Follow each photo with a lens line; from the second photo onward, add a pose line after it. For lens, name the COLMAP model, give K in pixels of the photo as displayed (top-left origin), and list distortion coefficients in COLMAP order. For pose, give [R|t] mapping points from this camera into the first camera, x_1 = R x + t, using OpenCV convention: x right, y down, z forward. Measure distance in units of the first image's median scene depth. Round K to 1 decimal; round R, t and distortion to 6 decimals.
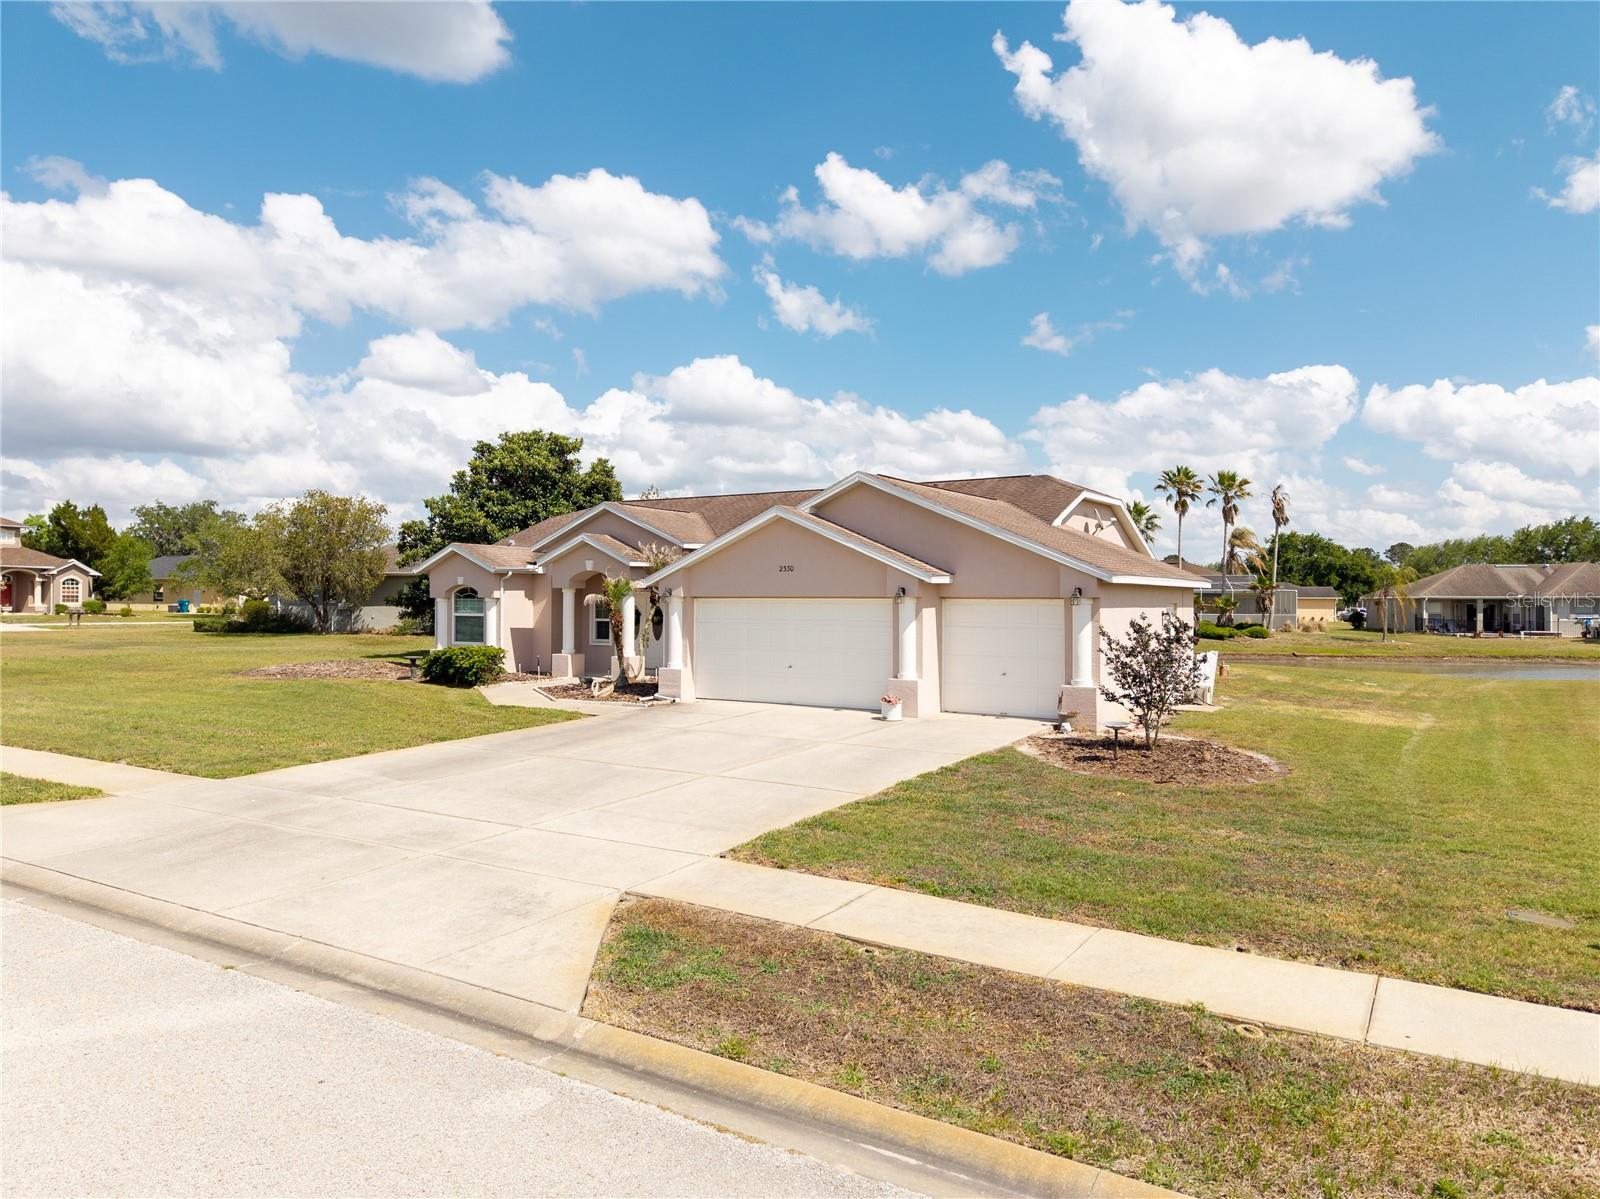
lens RADIAL K [[1089.1, 0, 792.2], [0, 1089.1, 567.7], [0, 0, 1]] dist [0.008941, -0.002982]
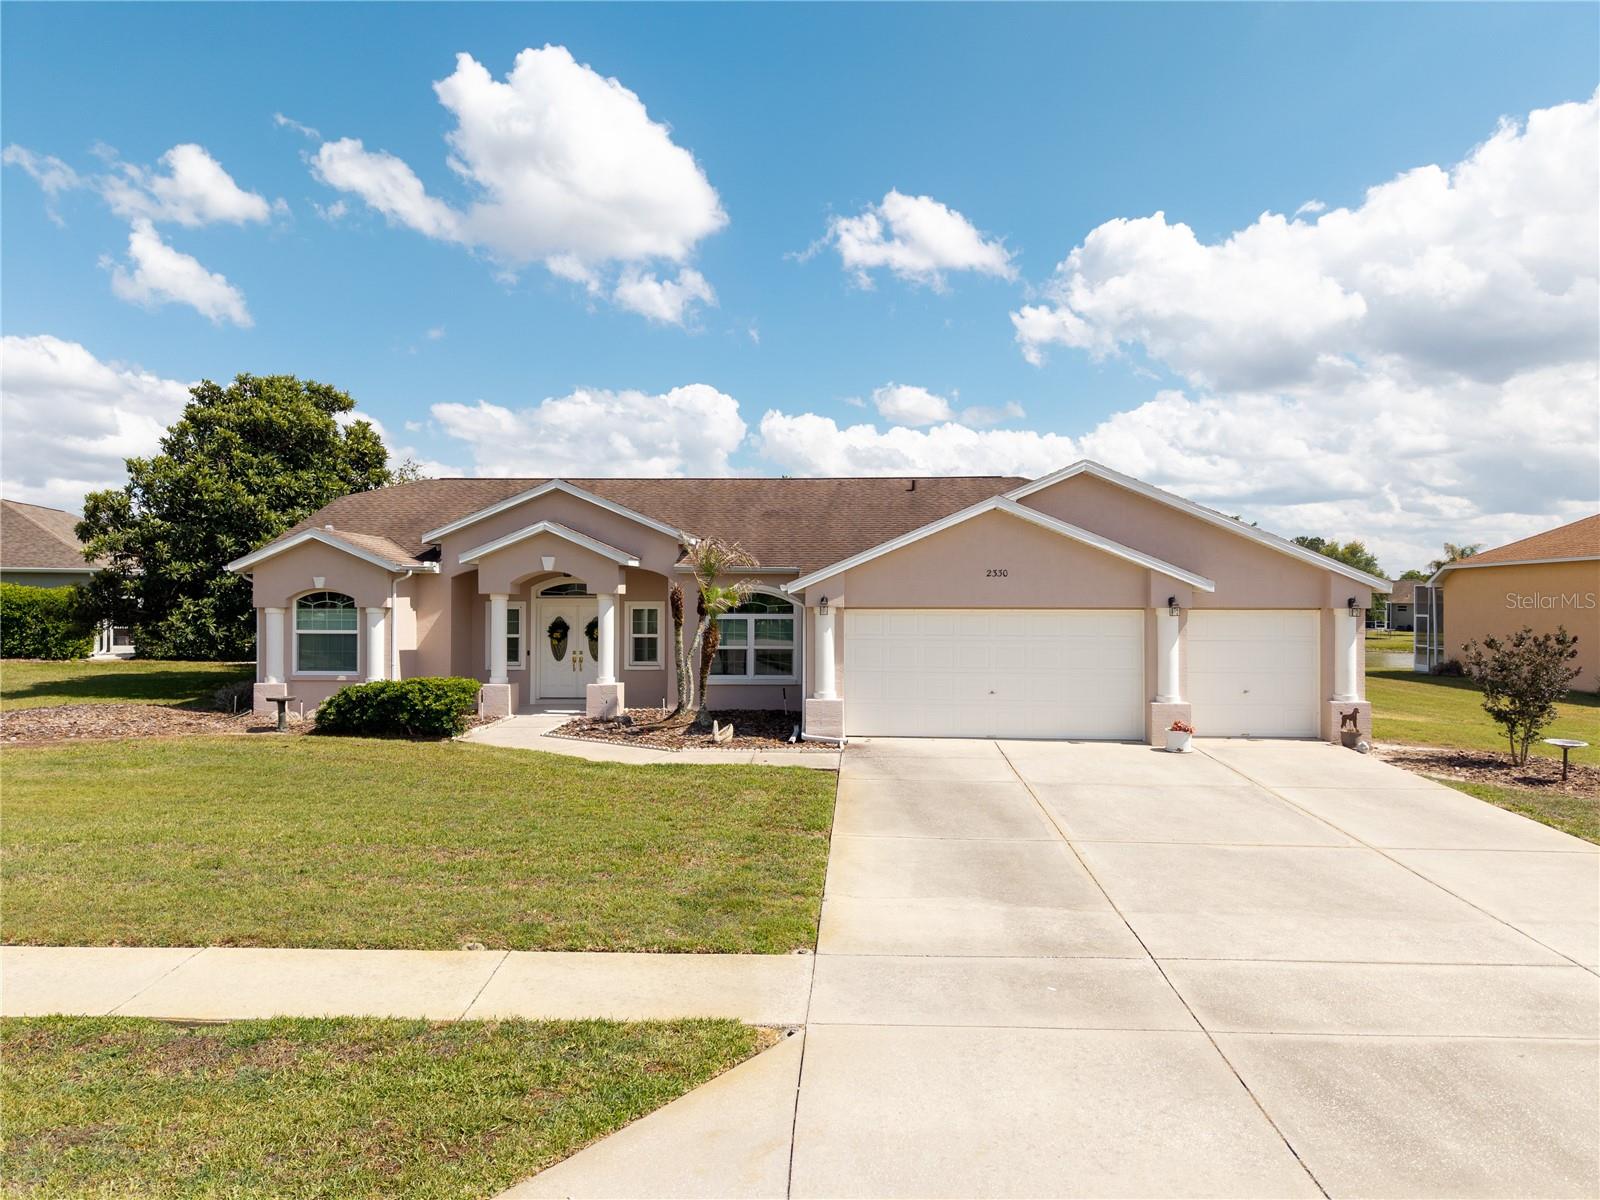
lens RADIAL K [[1076.8, 0, 800.0], [0, 1076.8, 600.0], [0, 0, 1]] dist [0.008068, -0.005636]
pose [[0.866110, 0.000355, 0.499854, -0.374516], [-0.014437, 0.999600, 0.024306, 0.002010], [-0.499645, -0.028268, 0.865769, 0.254544]]
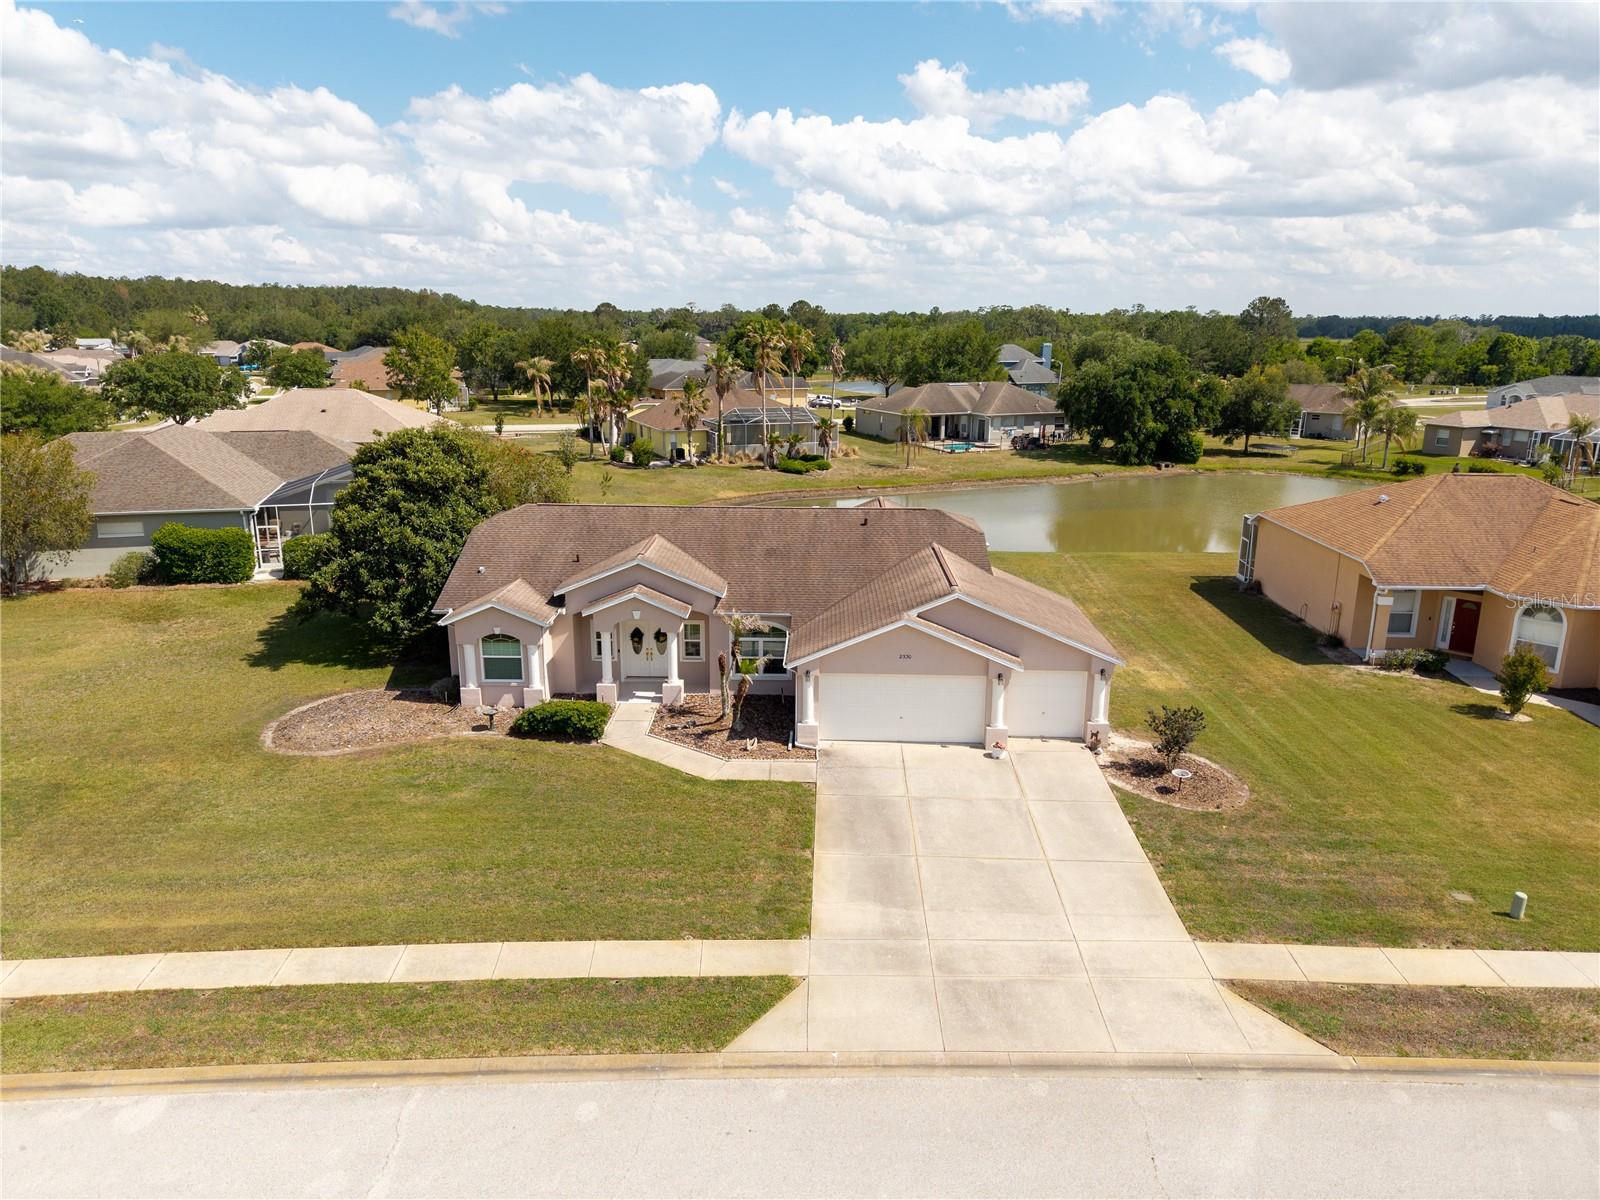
lens RADIAL K [[1076.8, 0, 800.0], [0, 1076.8, 600.0], [0, 0, 1]] dist [0.008068, -0.005636]
pose [[0.851732, -0.129822, 0.507641, -0.585410], [-0.019250, 0.960414, 0.277911, -0.324654], [-0.523624, -0.246478, 0.815516, -0.056098]]
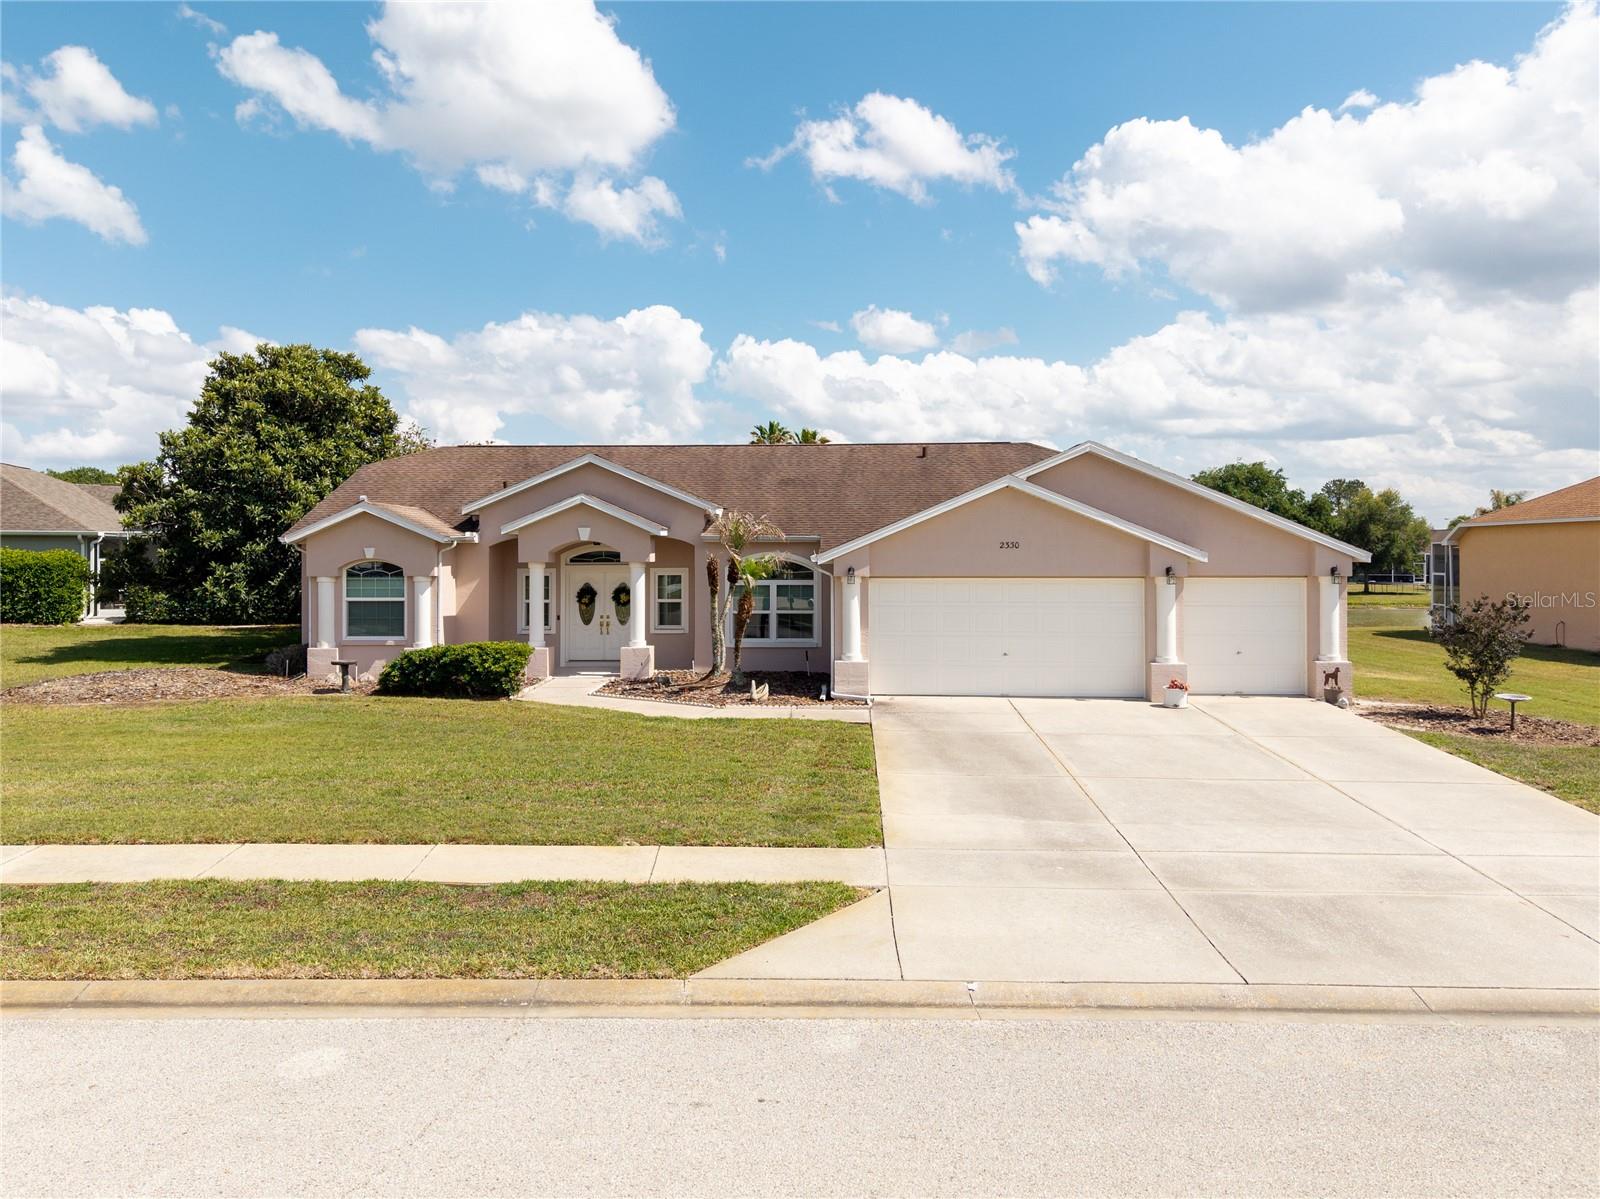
lens RADIAL K [[1216.6, 0, 772.7], [0, 1216.6, 554.0], [0, 0, 1]] dist [0.014213, -0.010681]
pose [[0.867200, -0.004692, 0.497938, -0.467702], [-0.010503, 0.999561, 0.027712, -0.012591], [-0.497849, -0.029262, 0.866770, 0.154892]]
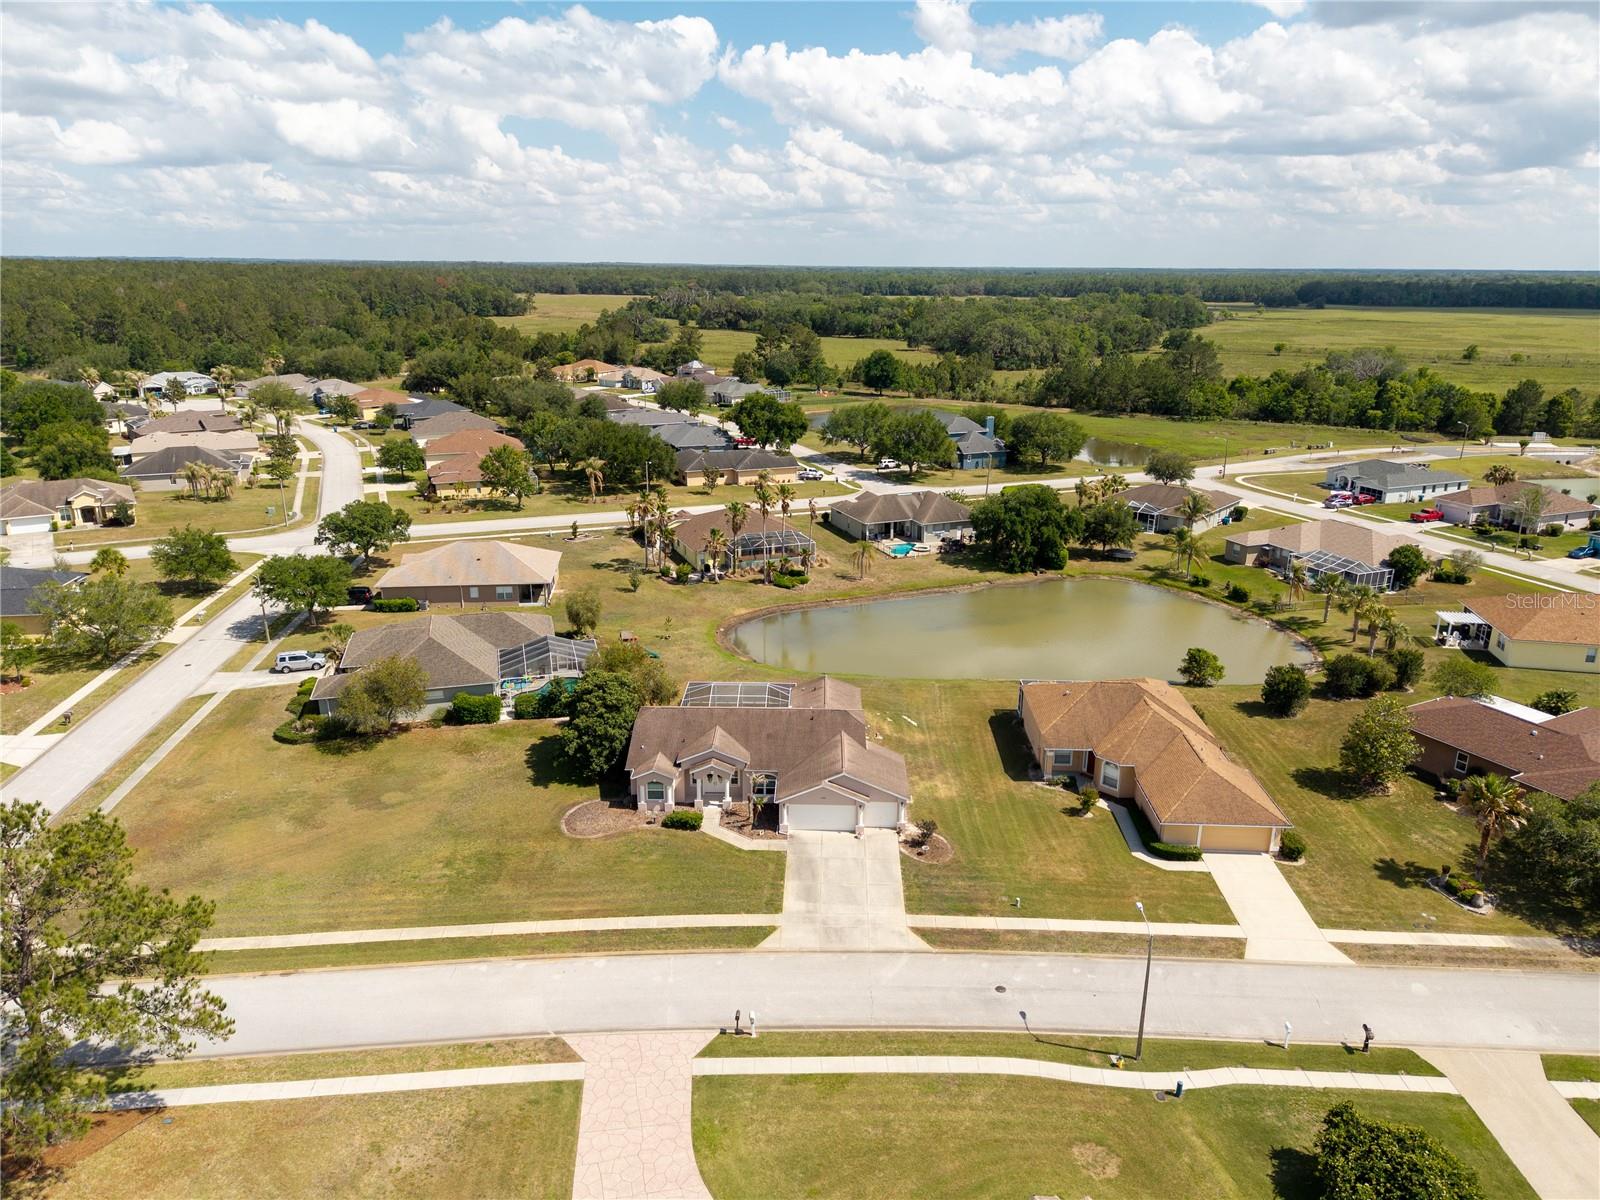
lens RADIAL K [[1089.1, 0, 792.2], [0, 1089.1, 568.2], [0, 0, 1]] dist [0.008941, -0.002982]
pose [[0.854500, -0.142538, 0.499513, -1.250338], [-0.017431, 0.953206, 0.301819, -1.269436], [-0.519159, -0.266611, 0.812030, -1.180811]]
